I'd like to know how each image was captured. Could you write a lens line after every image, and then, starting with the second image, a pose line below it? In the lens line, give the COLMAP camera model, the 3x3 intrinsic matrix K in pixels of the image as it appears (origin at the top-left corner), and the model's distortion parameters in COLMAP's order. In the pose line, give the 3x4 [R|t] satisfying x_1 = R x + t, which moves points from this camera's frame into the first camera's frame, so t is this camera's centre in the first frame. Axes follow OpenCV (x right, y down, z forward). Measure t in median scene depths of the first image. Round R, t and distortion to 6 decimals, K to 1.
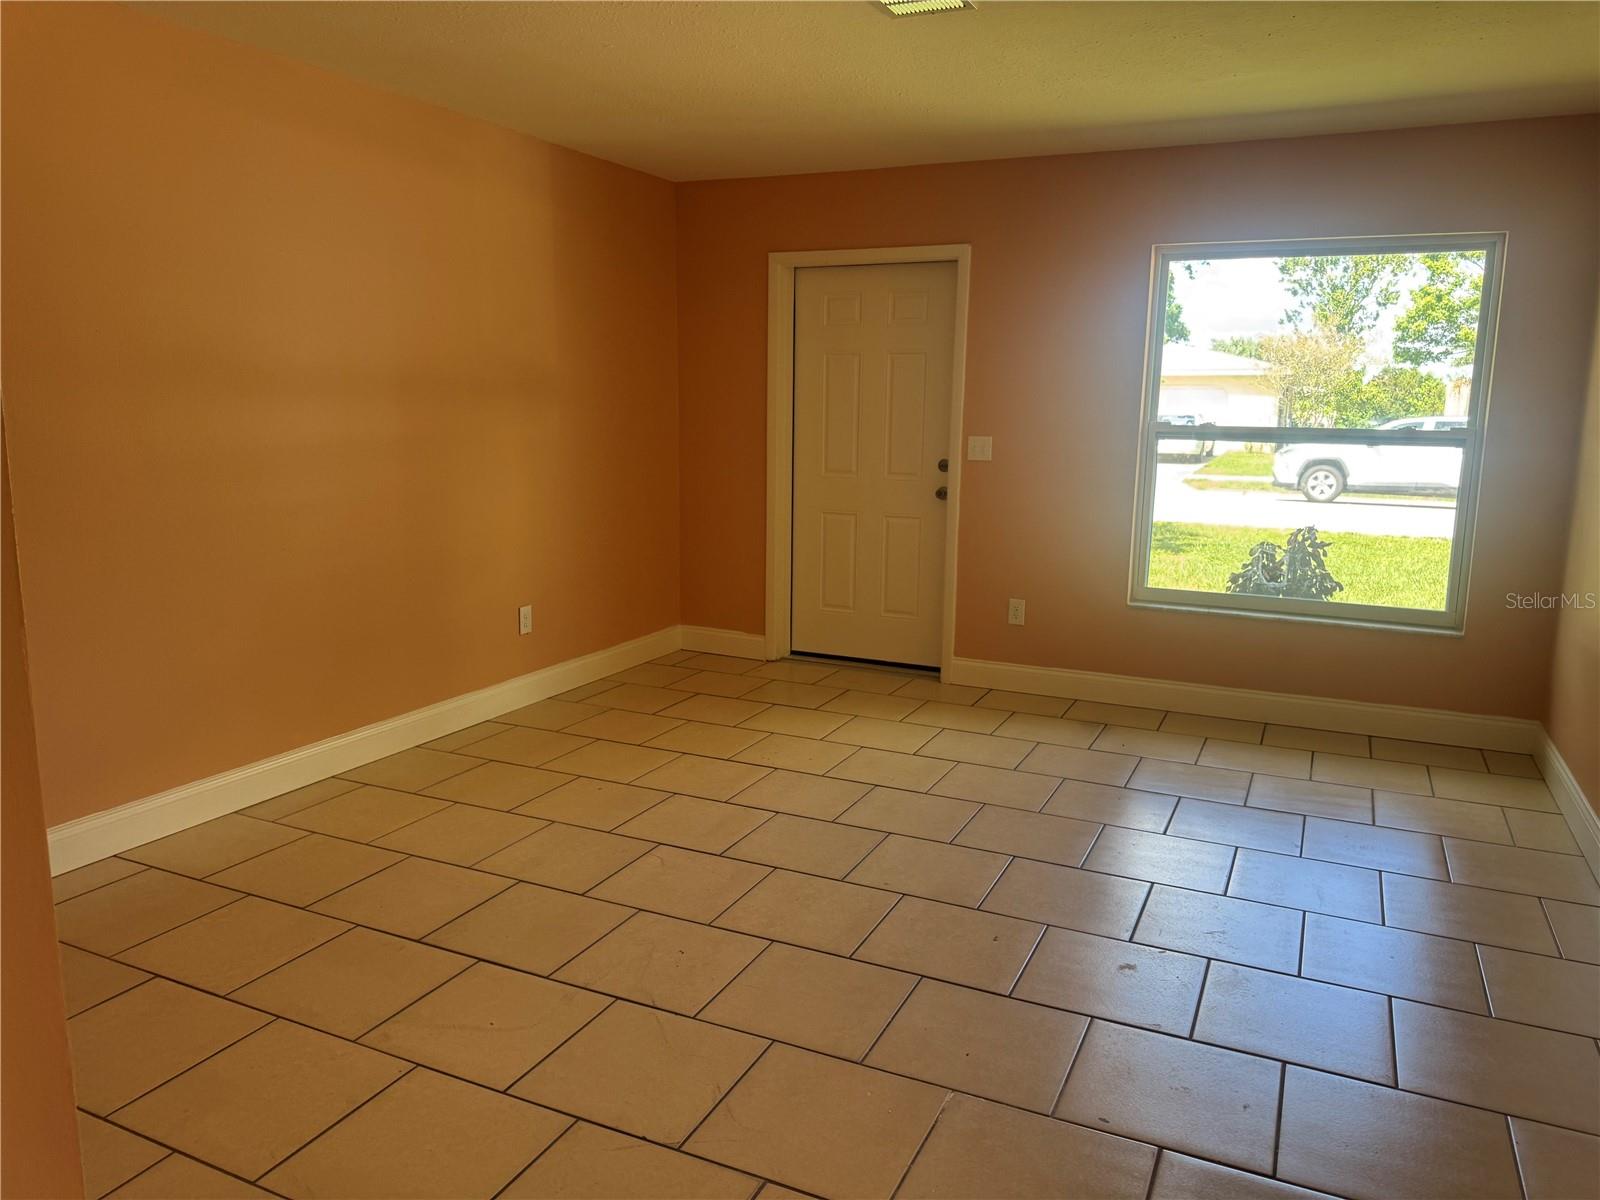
lens RADIAL K [[1135.6, 0, 796.8], [0, 1135.6, 605.3], [0, 0, 1]] dist [0.116078, -0.189874]
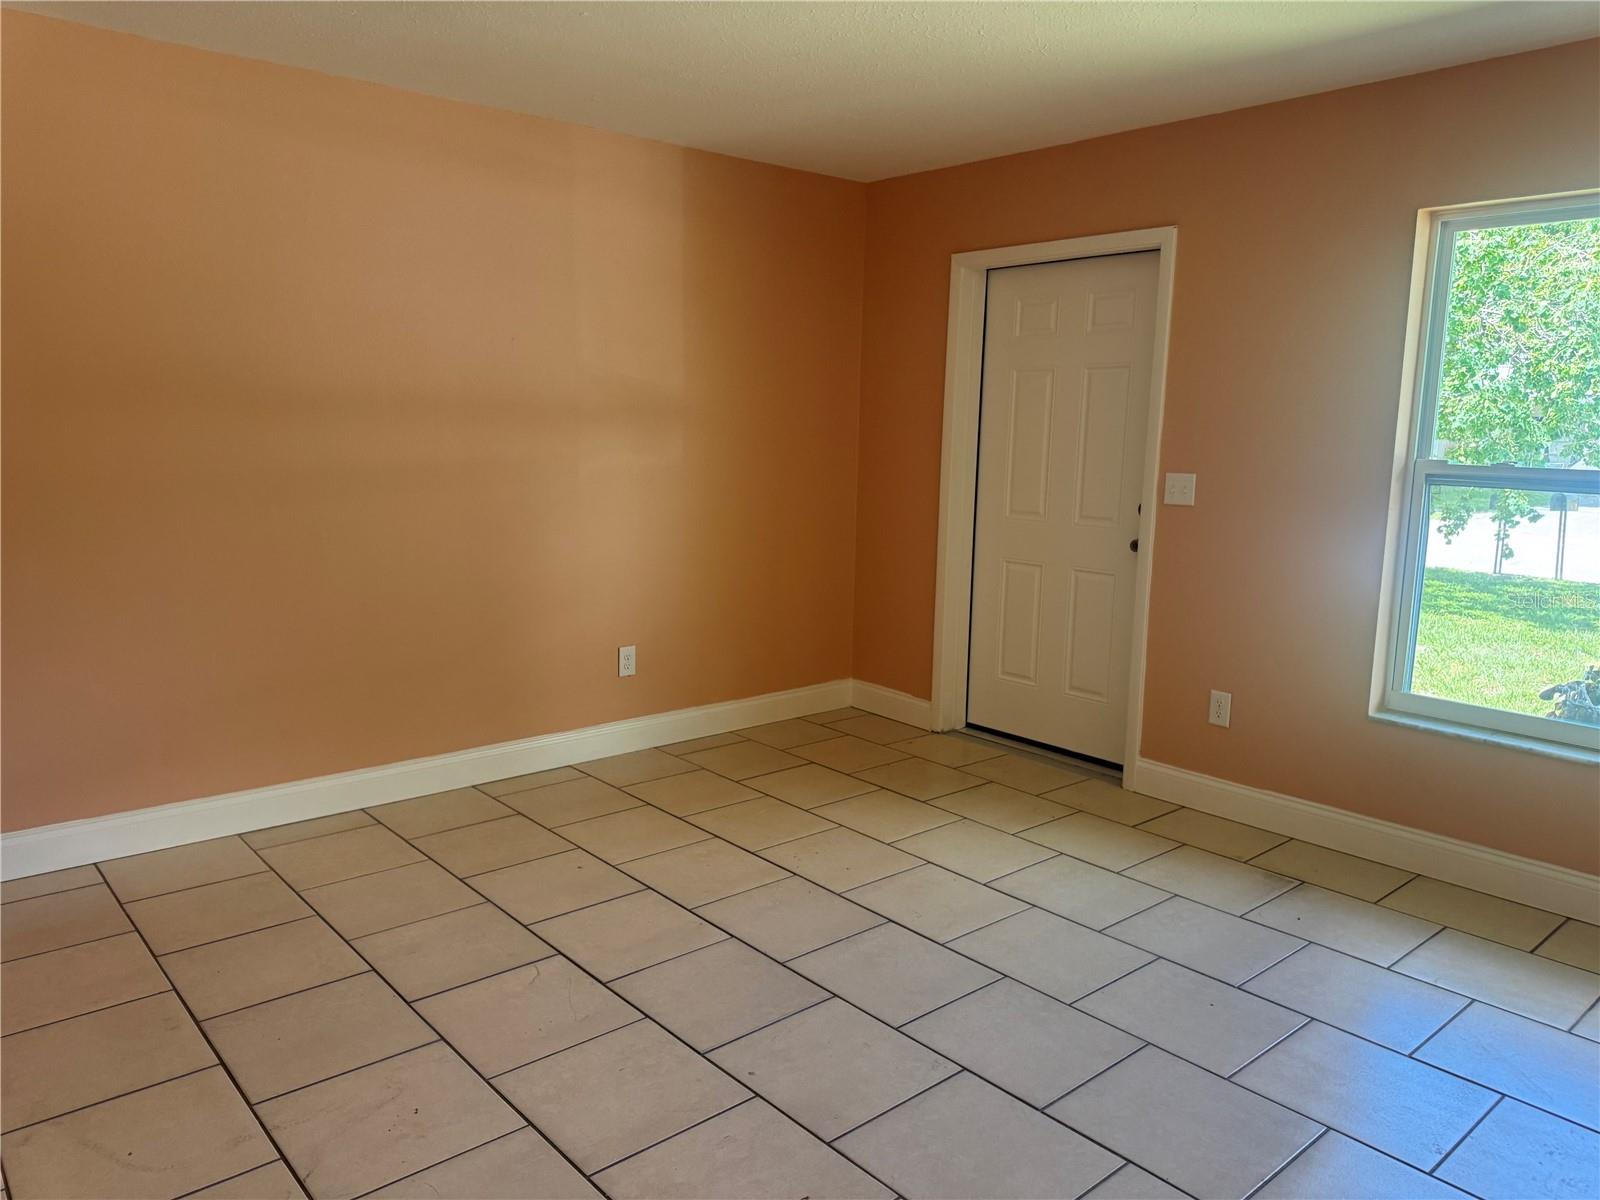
lens RADIAL K [[1140.7, 0, 769.2], [0, 1140.7, 594.4], [0, 0, 1]] dist [0.114777, -0.192541]
pose [[0.912377, 0.065448, -0.404084, 0.224353], [-0.079101, 0.996719, -0.017166, -0.032127], [0.401635, 0.047625, 0.914561, 0.184703]]
